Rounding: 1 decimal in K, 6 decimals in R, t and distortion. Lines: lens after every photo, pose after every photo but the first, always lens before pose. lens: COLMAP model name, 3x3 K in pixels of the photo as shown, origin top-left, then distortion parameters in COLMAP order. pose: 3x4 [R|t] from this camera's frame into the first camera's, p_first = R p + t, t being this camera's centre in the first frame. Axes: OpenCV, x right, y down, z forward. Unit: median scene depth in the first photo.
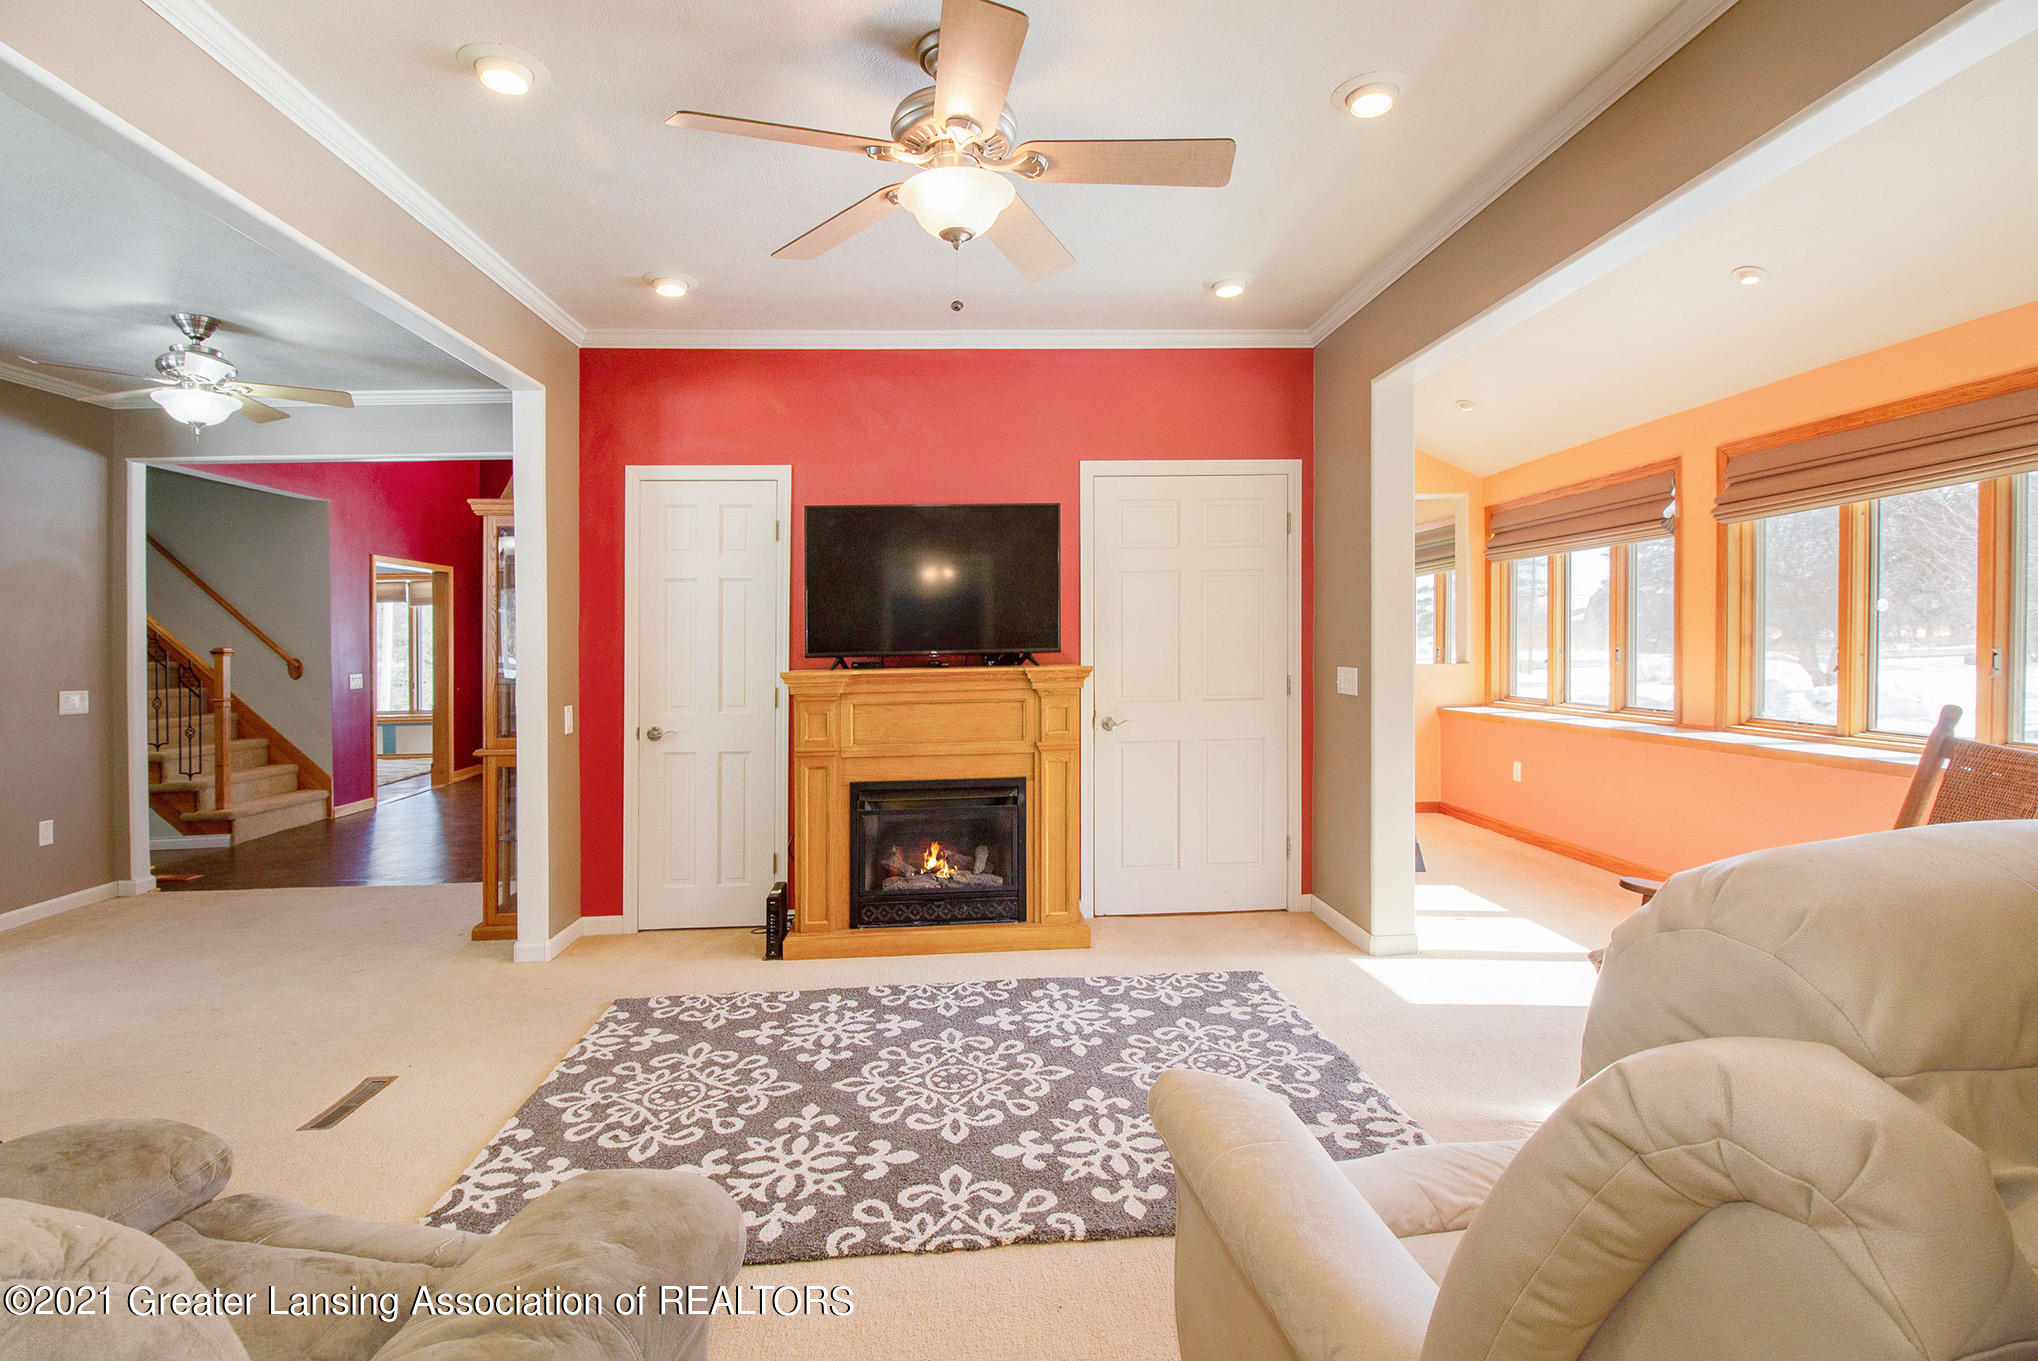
lens RADIAL K [[983.9, 0, 1015.0], [0, 983.9, 652.7], [0, 0, 1]] dist [-0.001868, -0.000438]
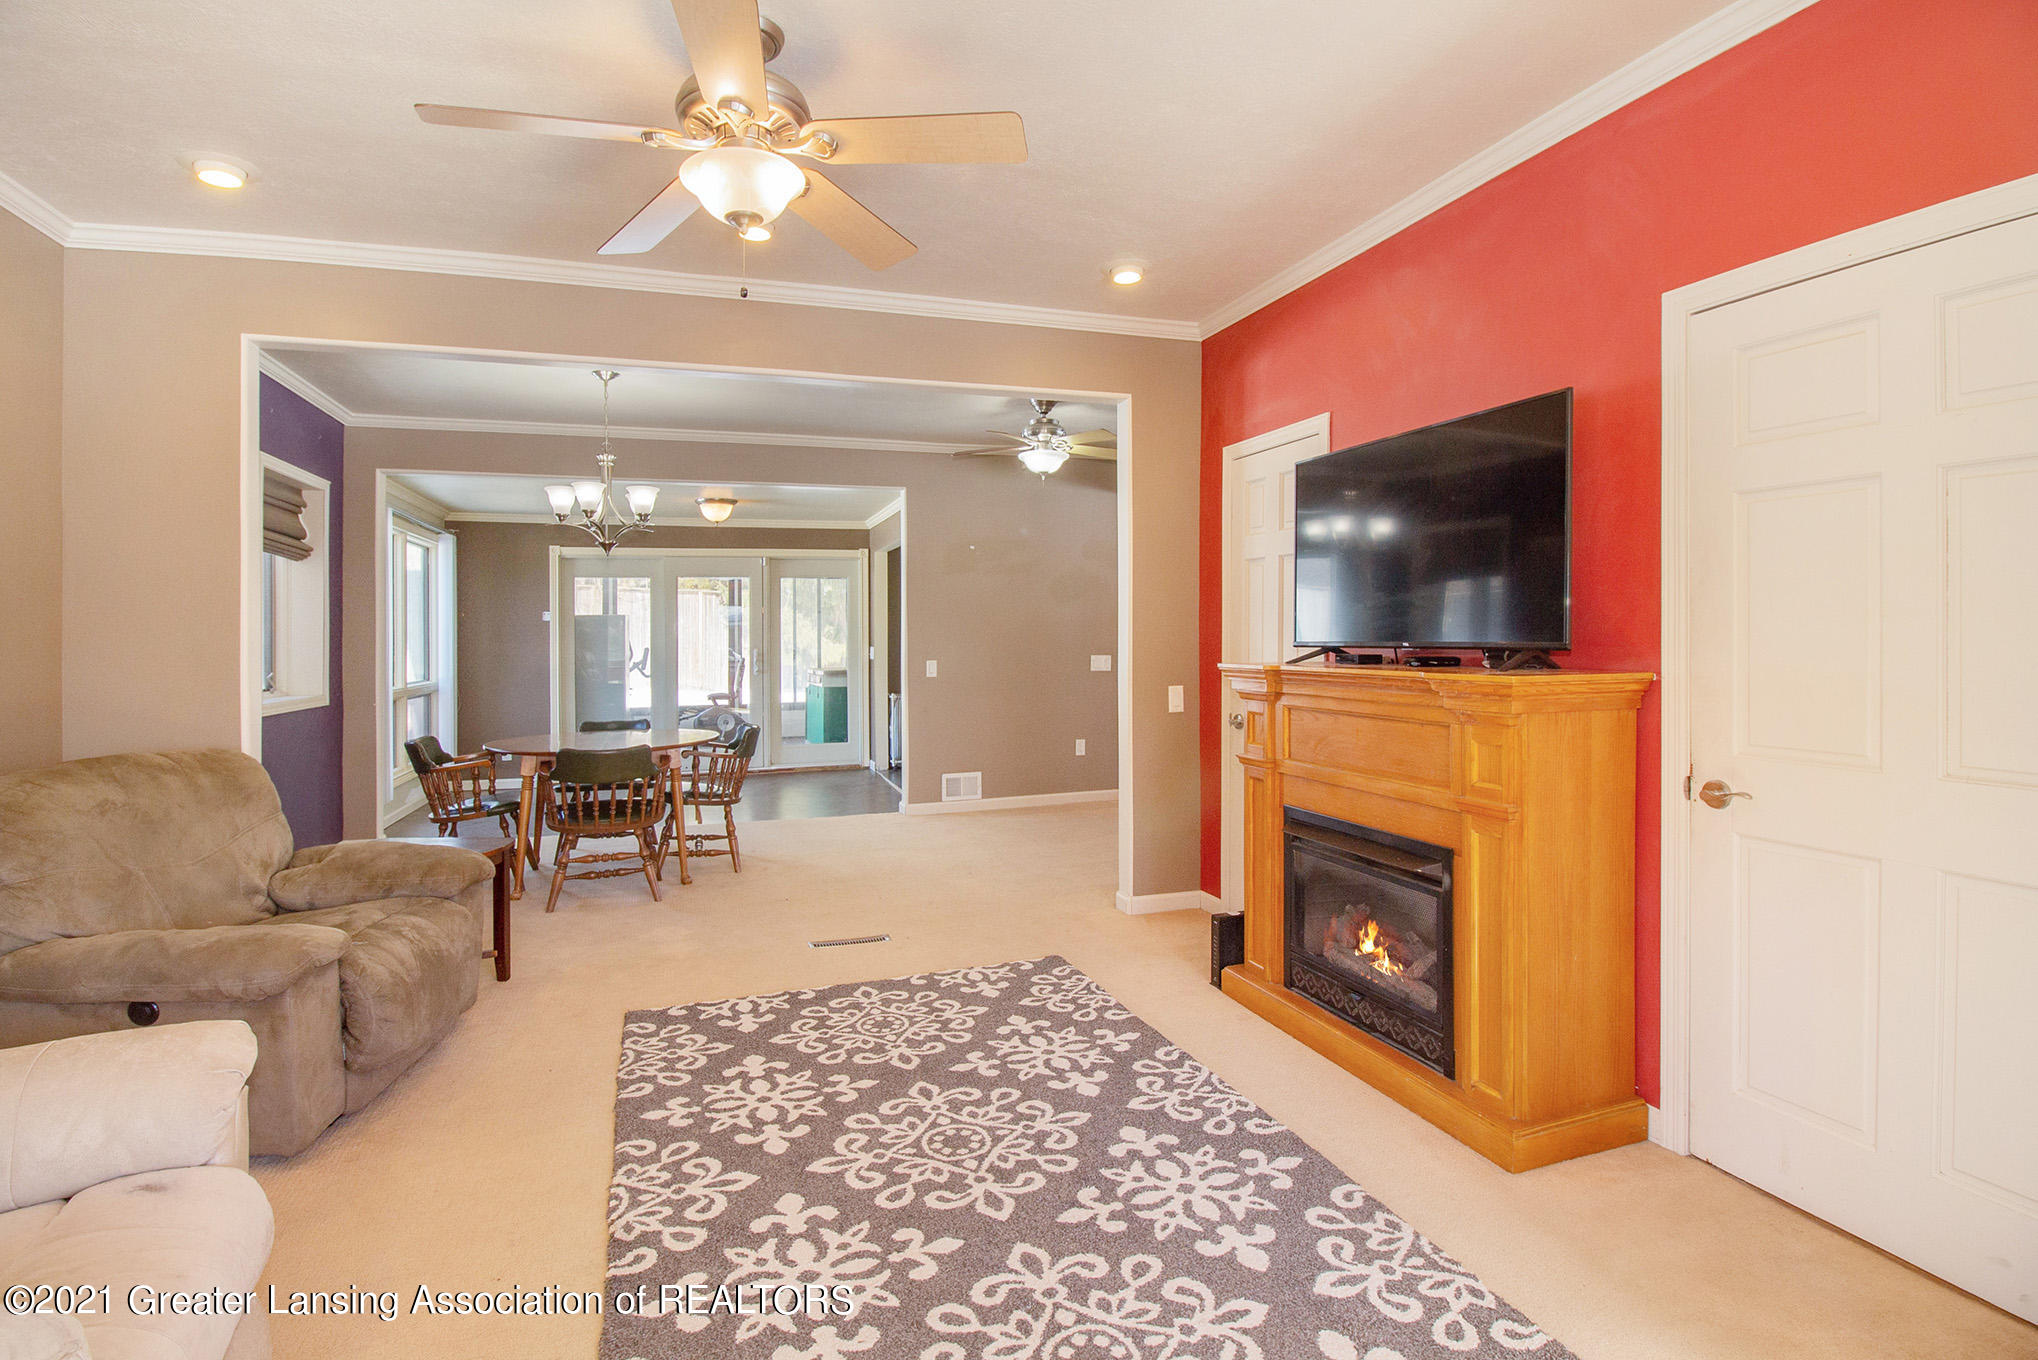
lens RADIAL K [[969.4, 0, 1015.7], [0, 969.4, 671.1], [0, 0, 1]] dist [-0.002627, -0.000454]
pose [[0.266500, 0.052926, -0.962381, 0.628053], [-0.006741, 0.998569, 0.053050, -0.024241], [0.963811, -0.007650, 0.266476, 0.685715]]
